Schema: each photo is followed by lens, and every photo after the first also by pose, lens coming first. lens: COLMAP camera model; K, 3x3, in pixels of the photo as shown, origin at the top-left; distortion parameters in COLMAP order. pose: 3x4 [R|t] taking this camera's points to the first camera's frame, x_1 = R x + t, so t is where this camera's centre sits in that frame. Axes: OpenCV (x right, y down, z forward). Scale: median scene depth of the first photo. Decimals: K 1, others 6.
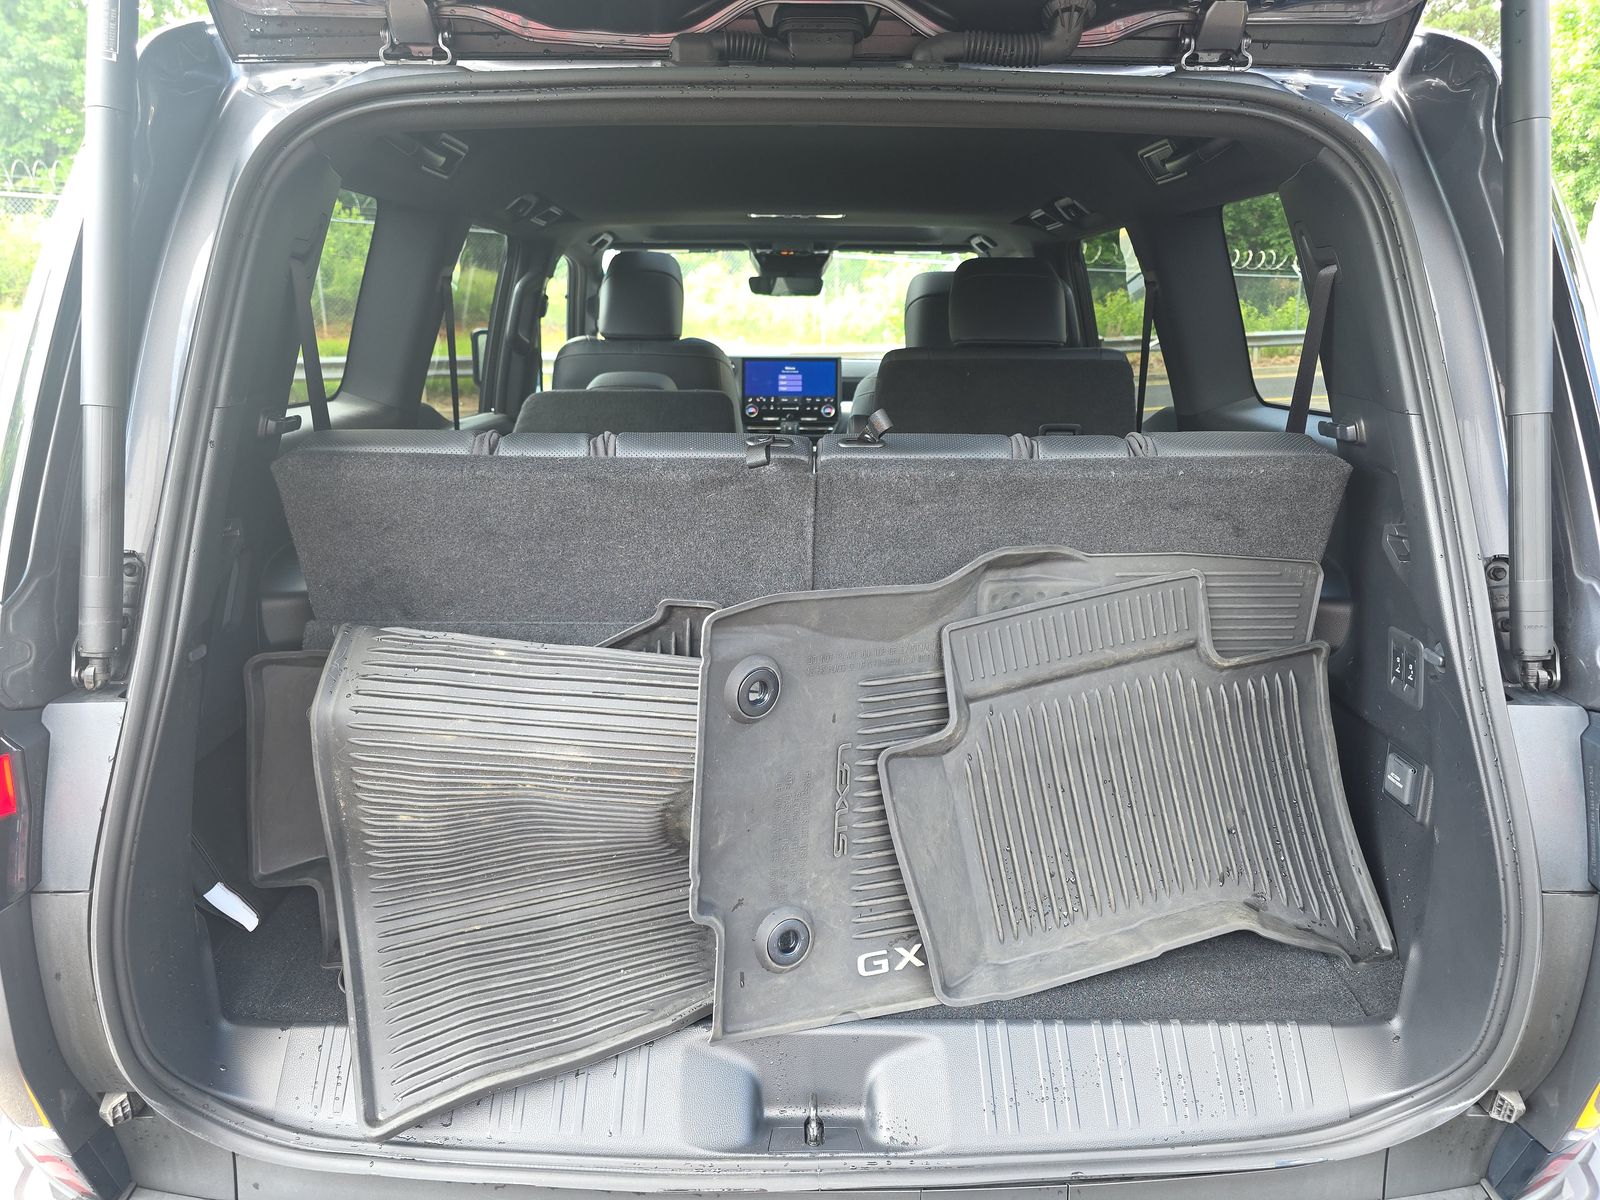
lens RADIAL K [[1160.9, 0, 800.0], [0, 1160.9, 600.0], [0, 0, 1]] dist [0.026482, -0.061724]
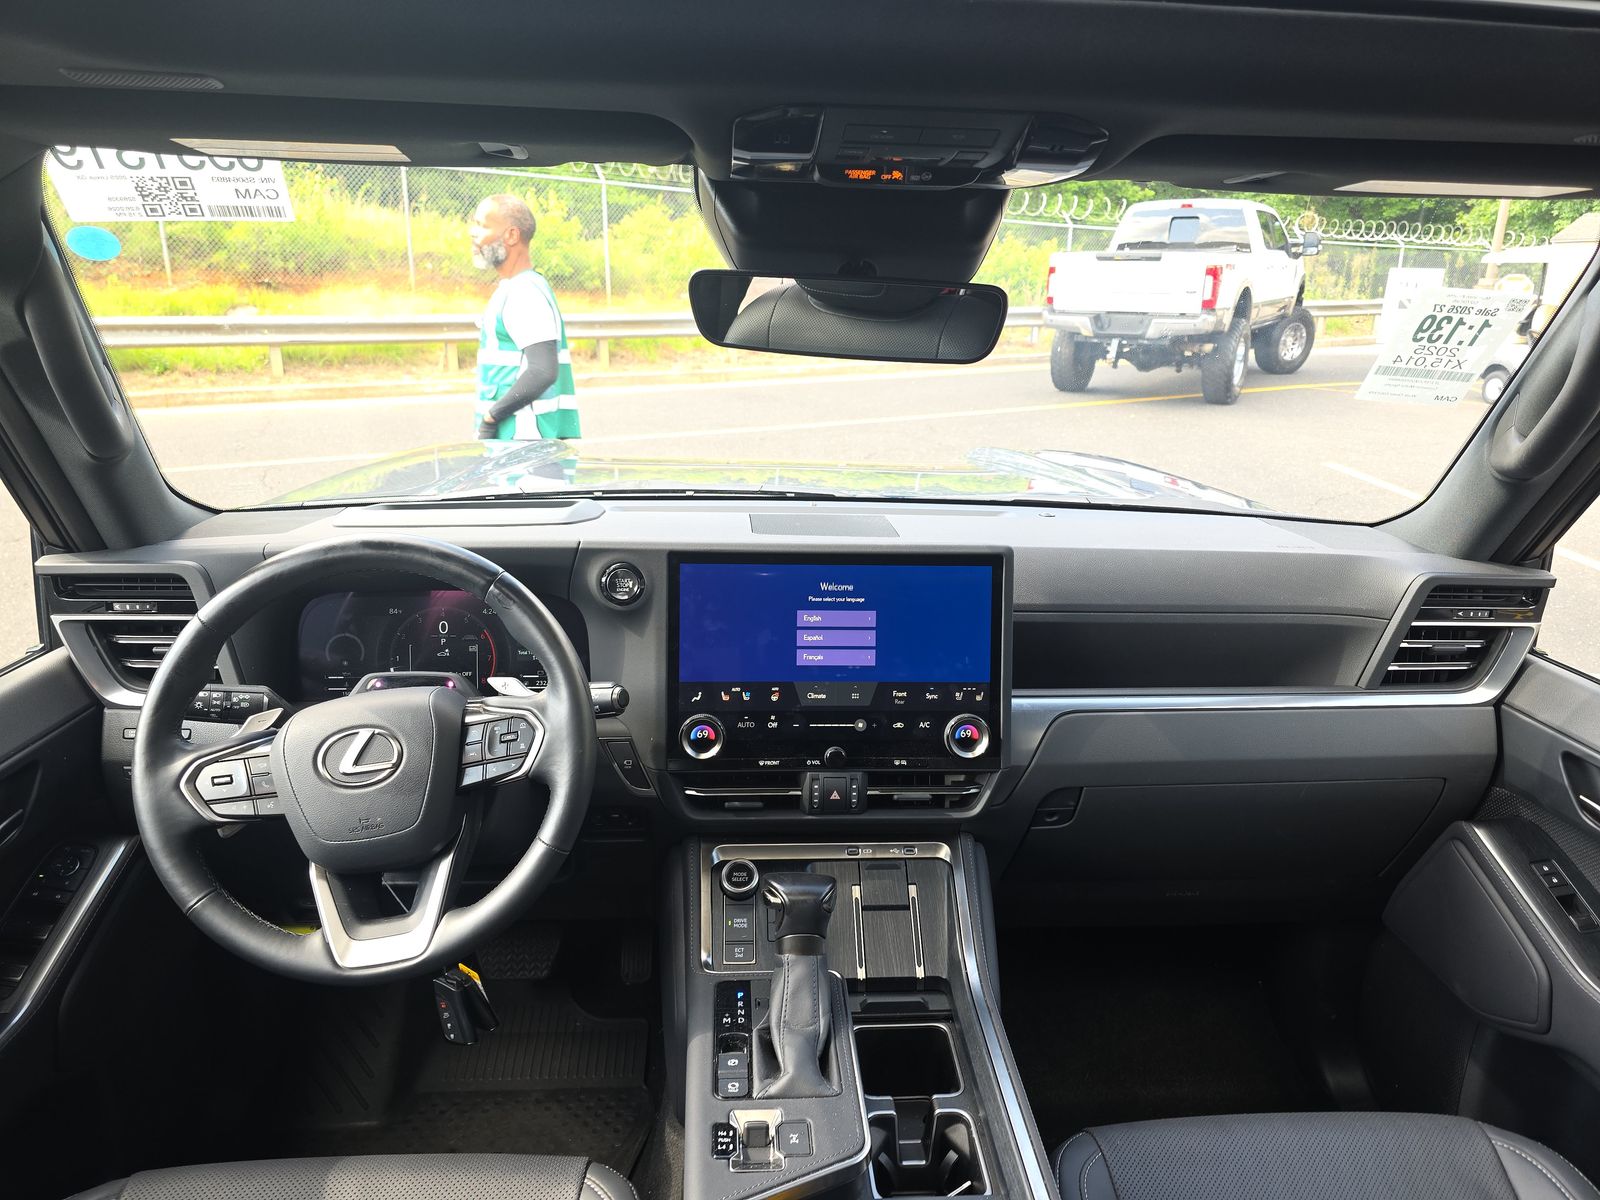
lens RADIAL K [[1169.8, 0, 848.6], [0, 1169.8, 569.3], [0, 0, 1]] dist [0.041613, -0.105349]
pose [[0.997553, 0.005823, 0.069676, -0.025976], [-0.007413, 0.999718, 0.022581, -0.210563], [-0.069525, -0.023042, 0.997314, 0.710144]]
